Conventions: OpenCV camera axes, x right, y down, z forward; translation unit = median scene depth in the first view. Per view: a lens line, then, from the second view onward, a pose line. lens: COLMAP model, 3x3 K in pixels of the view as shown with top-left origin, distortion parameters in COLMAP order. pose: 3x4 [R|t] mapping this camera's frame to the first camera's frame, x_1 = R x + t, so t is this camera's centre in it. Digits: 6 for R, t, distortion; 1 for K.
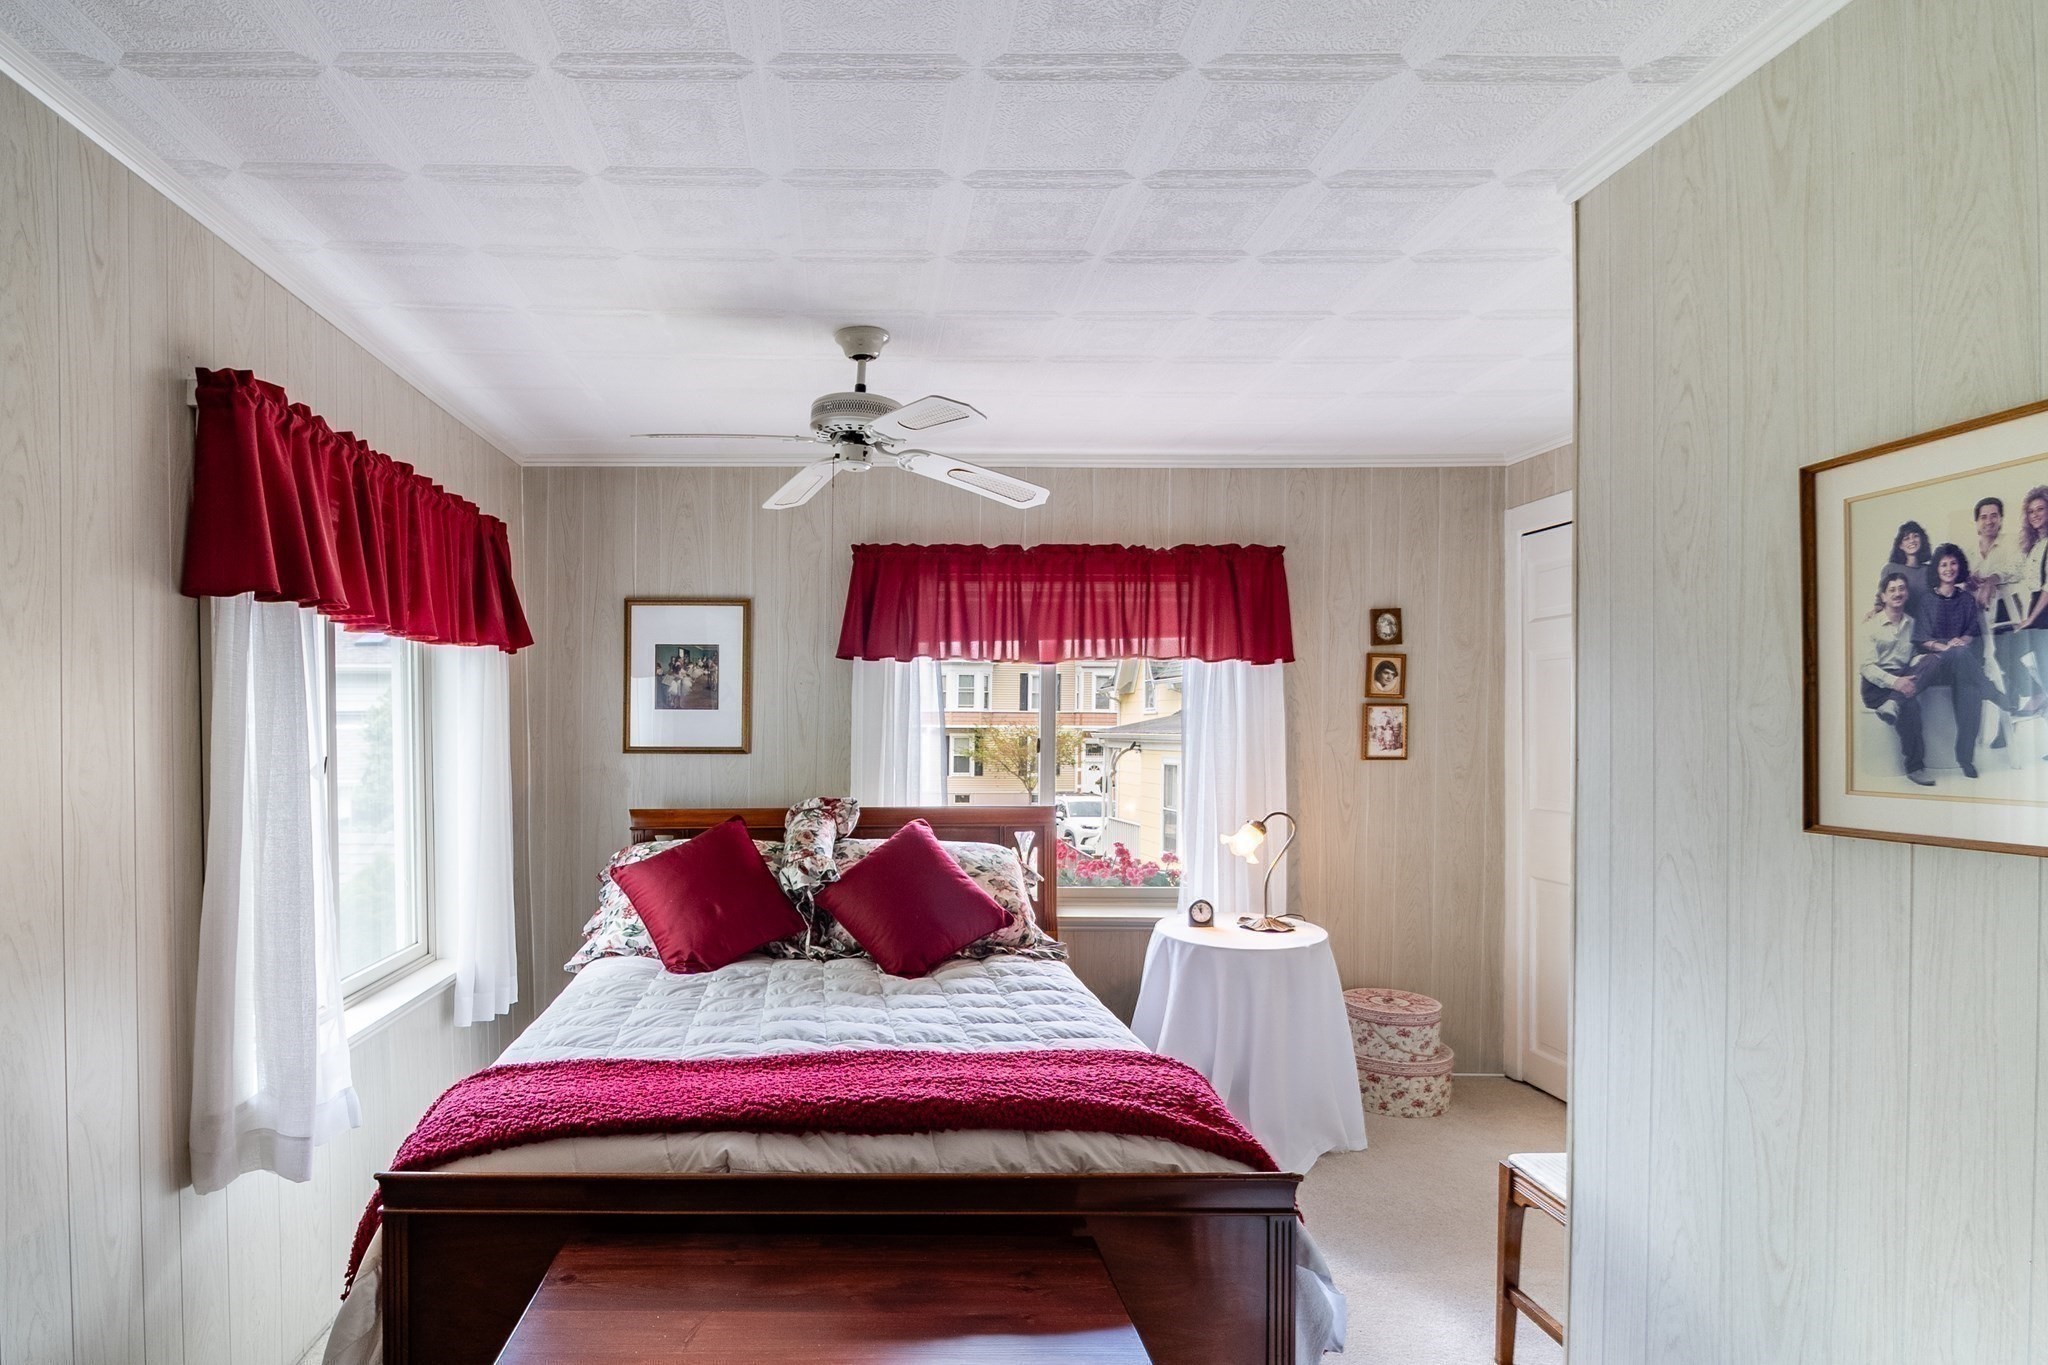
lens RADIAL K [[1108.4, 0, 844.2], [0, 1108.4, 739.3], [0, 0, 1]] dist [-0.001418, -0.004934]
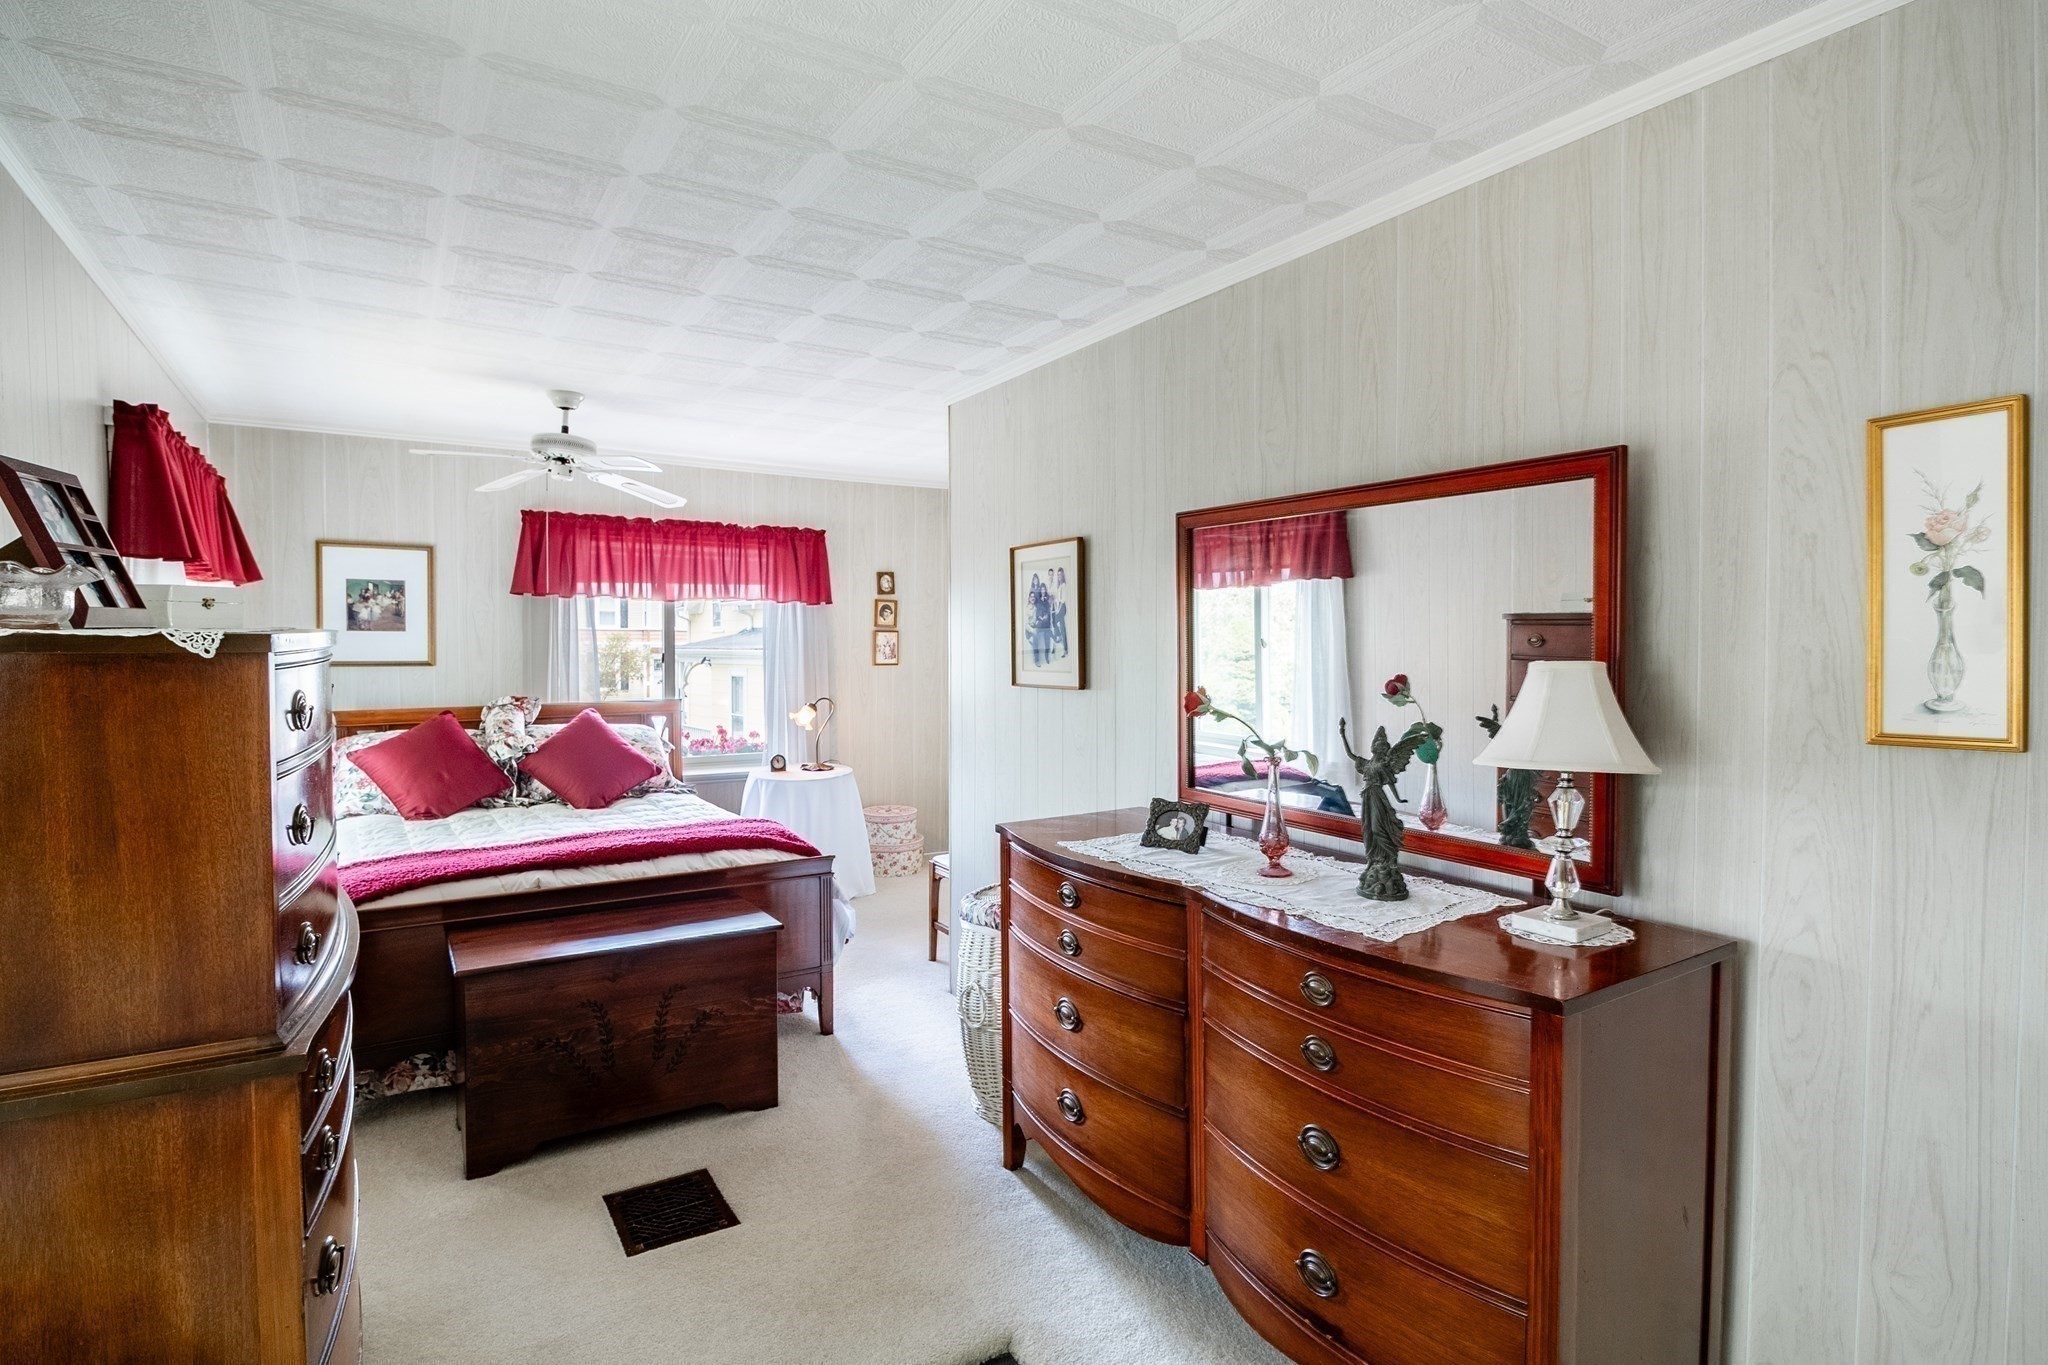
lens RADIAL K [[1052.0, 0, 1023.8], [0, 1052.0, 685.6], [0, 0, 1]] dist [-0.000861, -0.000361]
pose [[0.847876, -0.020935, 0.529781, -0.187834], [0.005428, 0.999511, 0.030810, 0.002313], [-0.530166, -0.023248, 0.847575, -0.493224]]
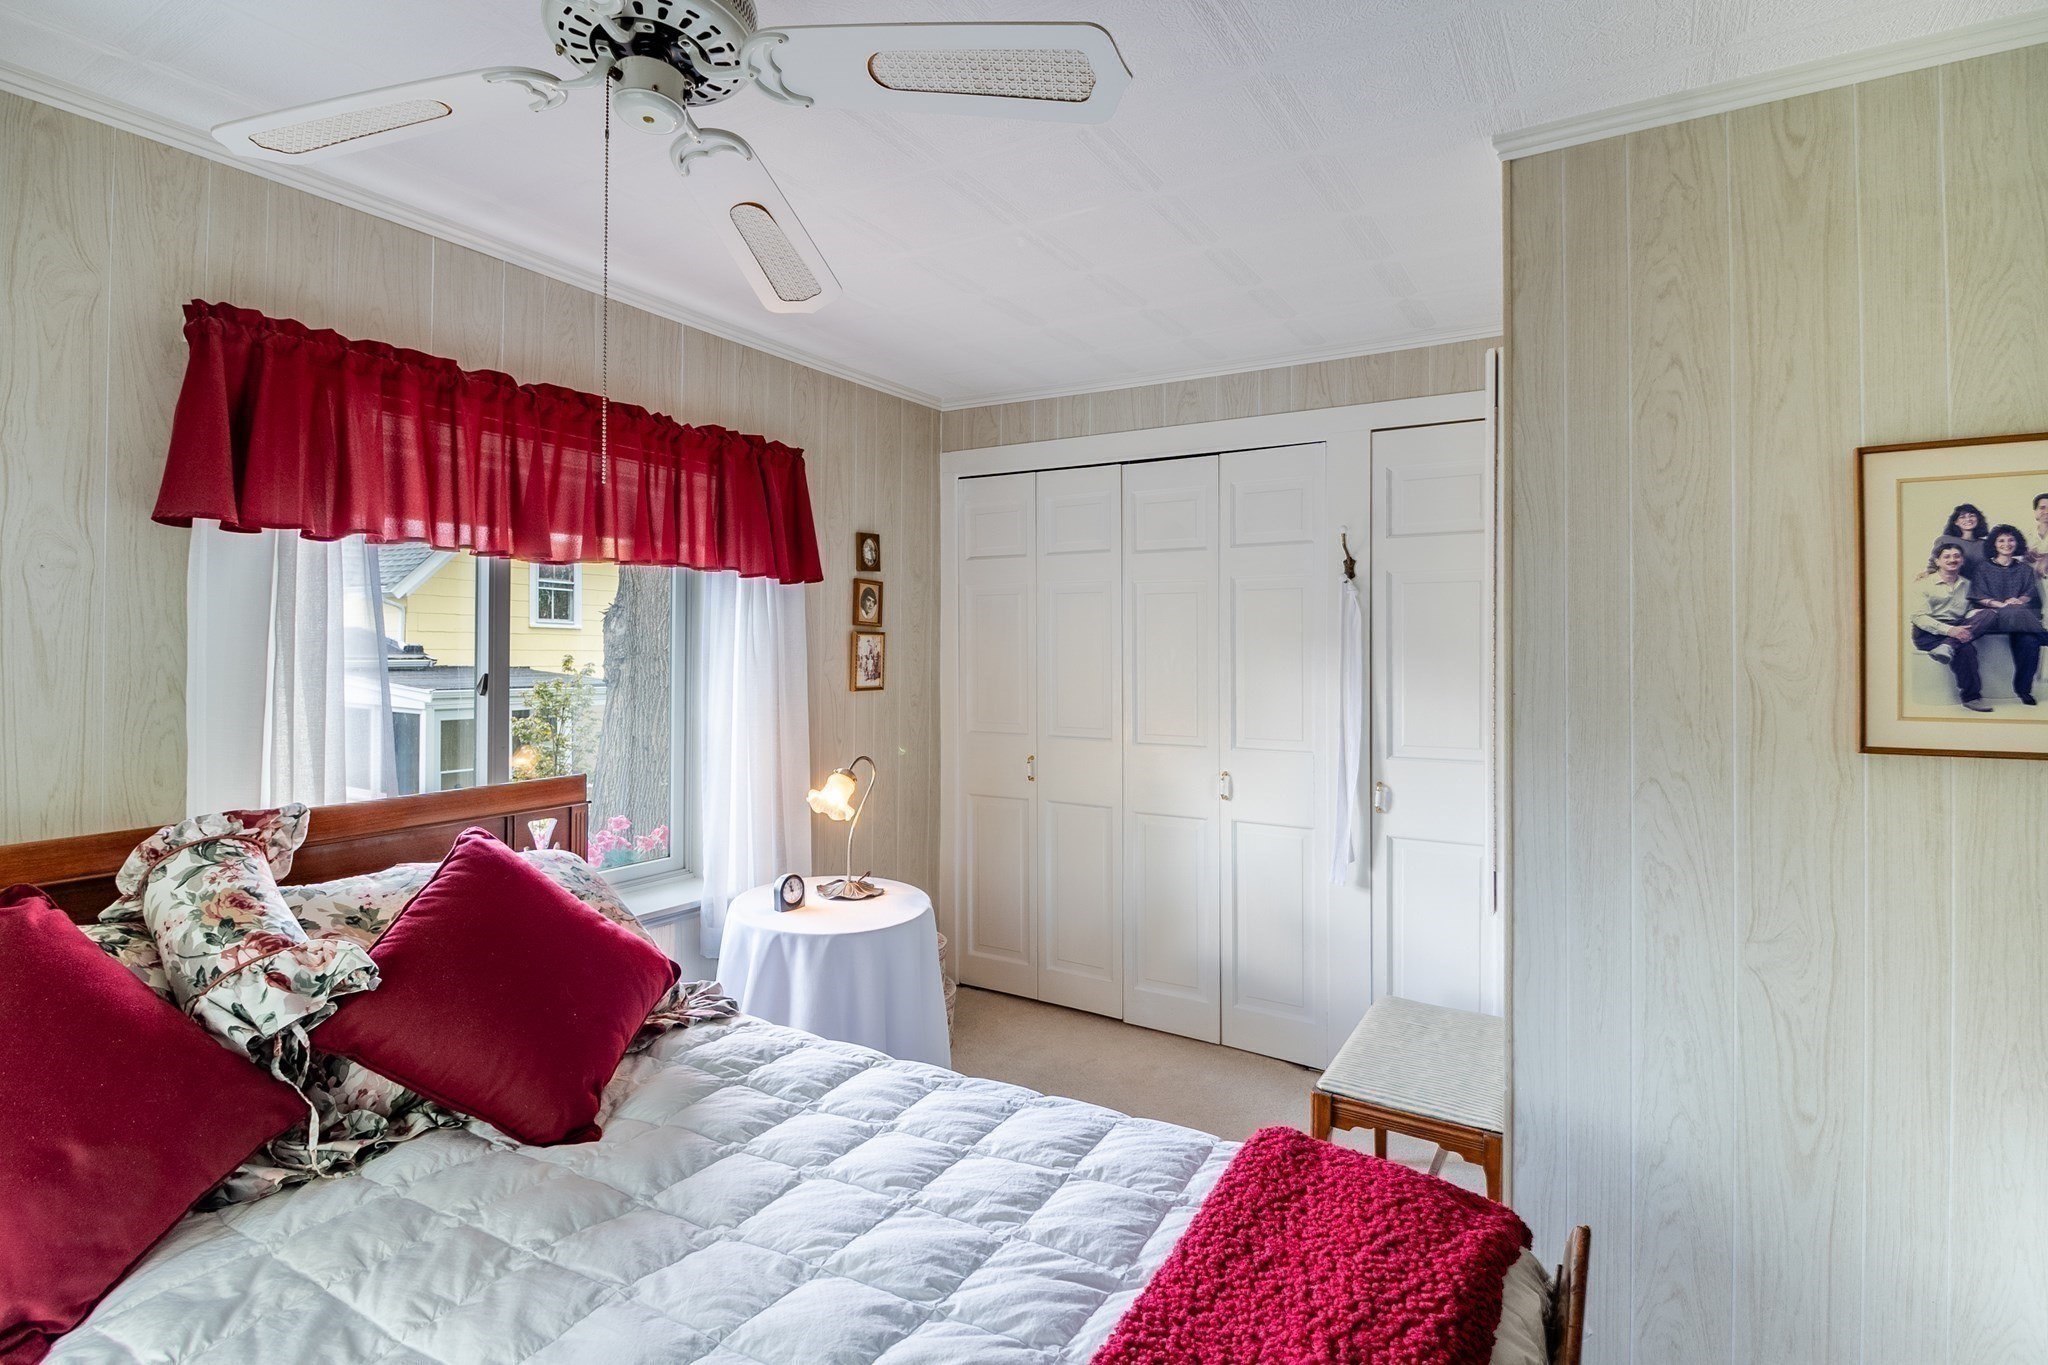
lens RADIAL K [[997.4, 0, 1006.8], [0, 997.4, 654.5], [0, 0, 1]] dist [-0.005601, -0.006231]
pose [[0.515128, -0.002121, 0.857111, -0.226470], [0.007225, 0.999972, -0.001868, -0.011911], [-0.857083, 0.007155, 0.515129, 0.536944]]
